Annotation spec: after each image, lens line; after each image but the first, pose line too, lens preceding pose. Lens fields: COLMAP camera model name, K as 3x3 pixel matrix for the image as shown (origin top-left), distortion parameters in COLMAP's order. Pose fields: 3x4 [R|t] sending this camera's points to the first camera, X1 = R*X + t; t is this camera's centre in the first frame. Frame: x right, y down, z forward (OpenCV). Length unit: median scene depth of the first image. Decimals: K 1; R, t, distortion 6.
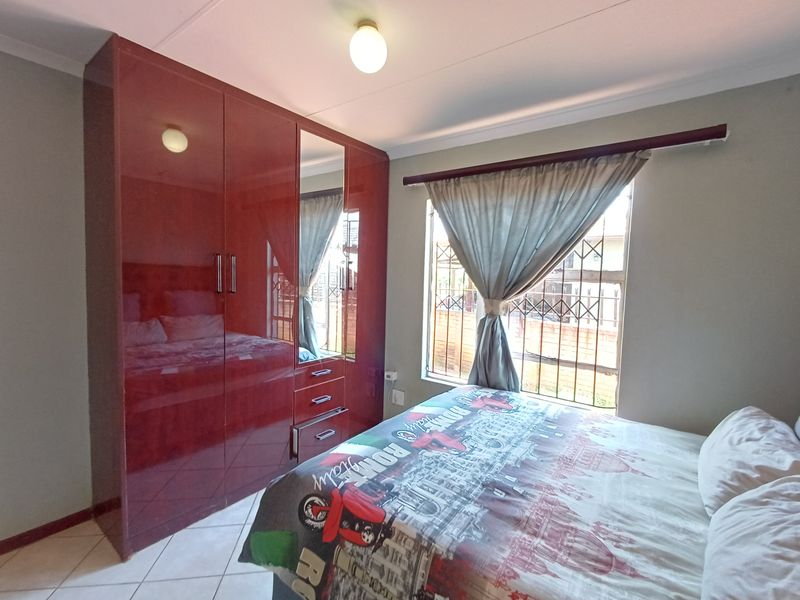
lens RADIAL K [[367.2, 0, 399.0], [0, 367.2, 298.3], [0, 0, 1]] dist [0.005270, 0.001345]
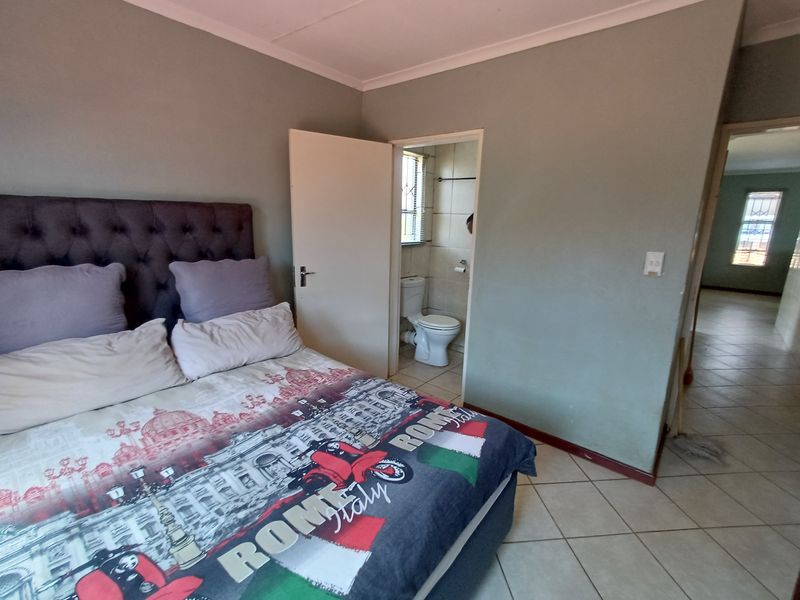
lens RADIAL K [[367.2, 0, 400.3], [0, 367.2, 298.7], [0, 0, 1]] dist [0.005270, 0.001345]
pose [[-0.997372, -0.066215, 0.029398, 0.004258], [-0.055075, 0.956606, 0.286131, -0.126404], [-0.047068, 0.283760, -0.957739, 1.780233]]
